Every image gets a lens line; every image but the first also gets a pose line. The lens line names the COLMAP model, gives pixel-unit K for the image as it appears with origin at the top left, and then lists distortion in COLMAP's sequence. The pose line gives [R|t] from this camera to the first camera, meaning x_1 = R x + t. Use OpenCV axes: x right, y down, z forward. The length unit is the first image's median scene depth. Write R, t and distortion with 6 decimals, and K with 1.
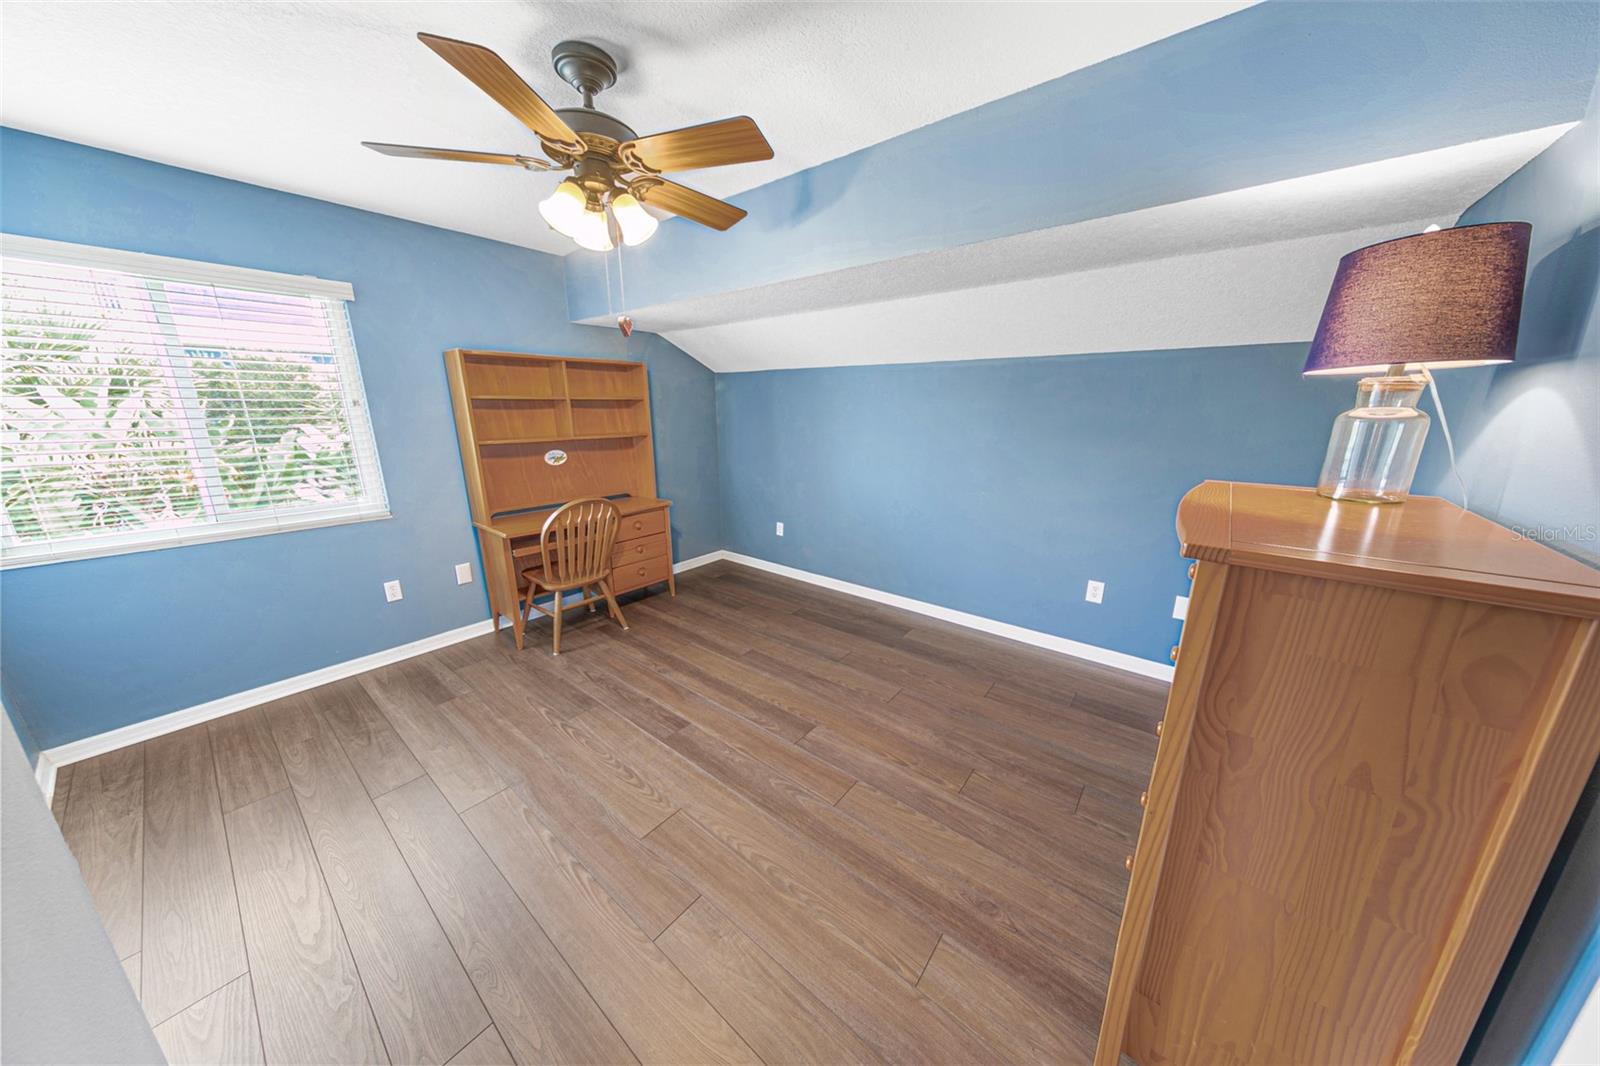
lens RADIAL K [[509.1, 0, 799.2], [0, 509.1, 536.9], [0, 0, 1]] dist [-0.001784, -0.000134]
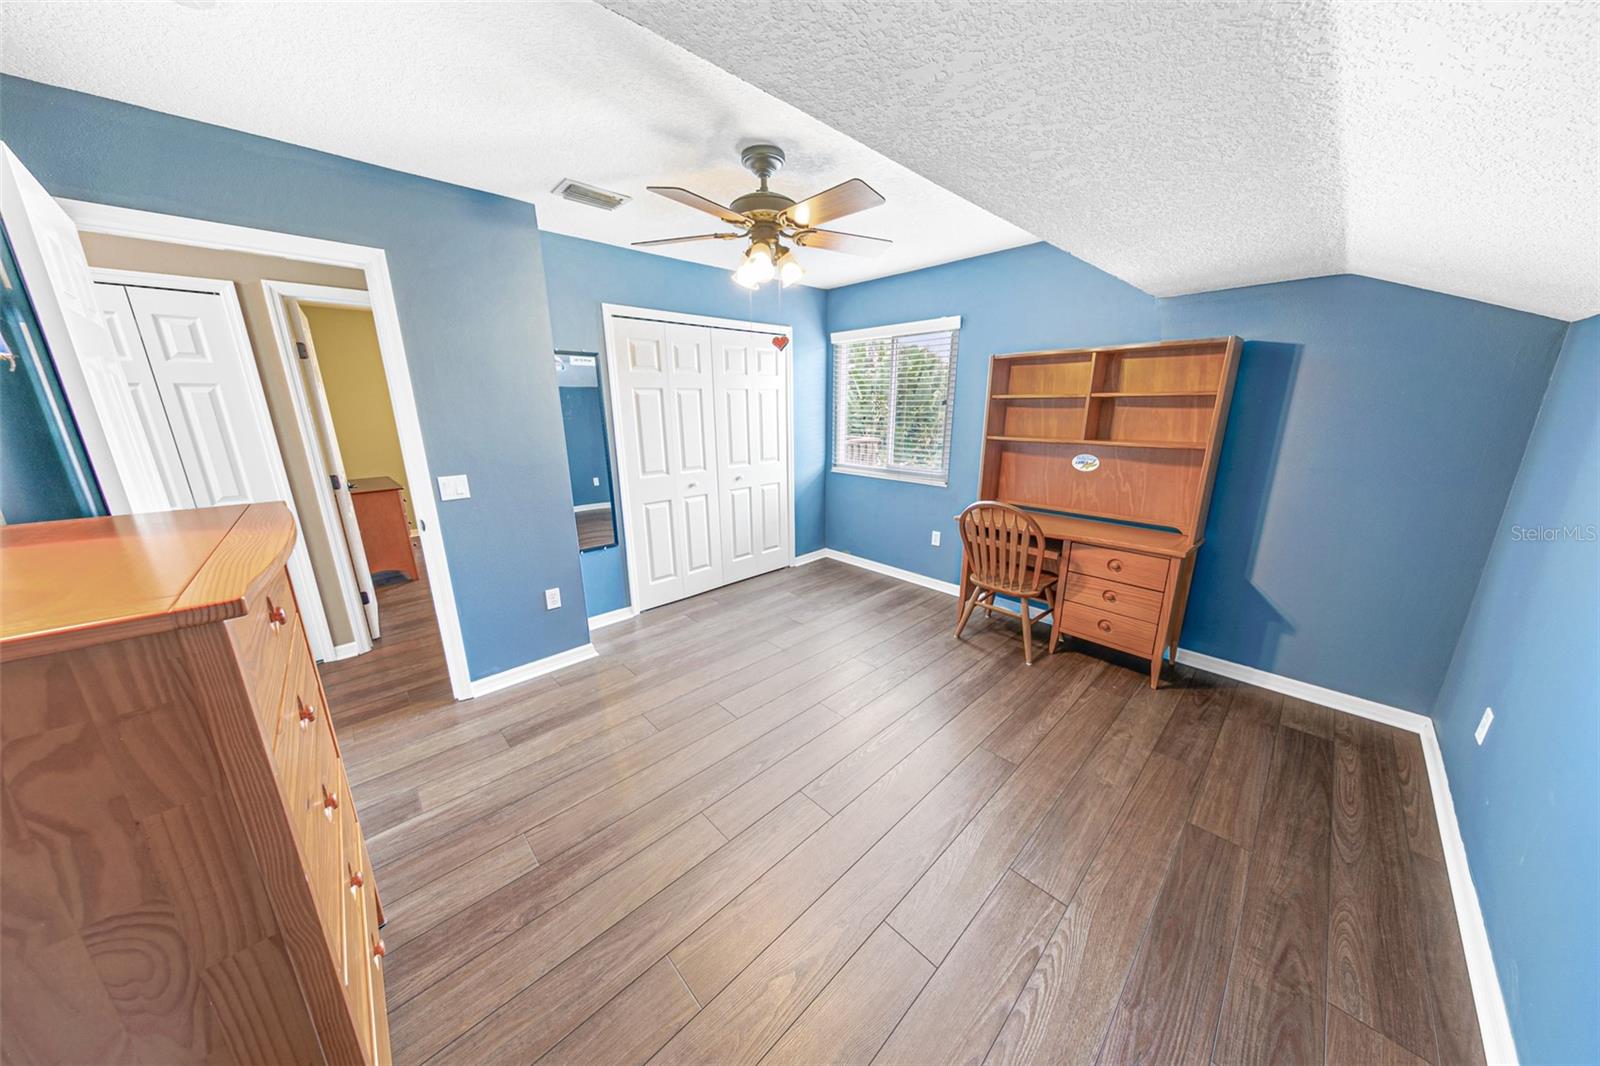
lens RADIAL K [[509.1, 0, 799.1], [0, 509.1, 537.0], [0, 0, 1]] dist [-0.001784, -0.000134]
pose [[-0.157583, 0.256691, -0.953560, 0.485450], [-0.242247, 0.926071, 0.289324, -0.174023], [0.957332, 0.276590, -0.083750, 0.640411]]
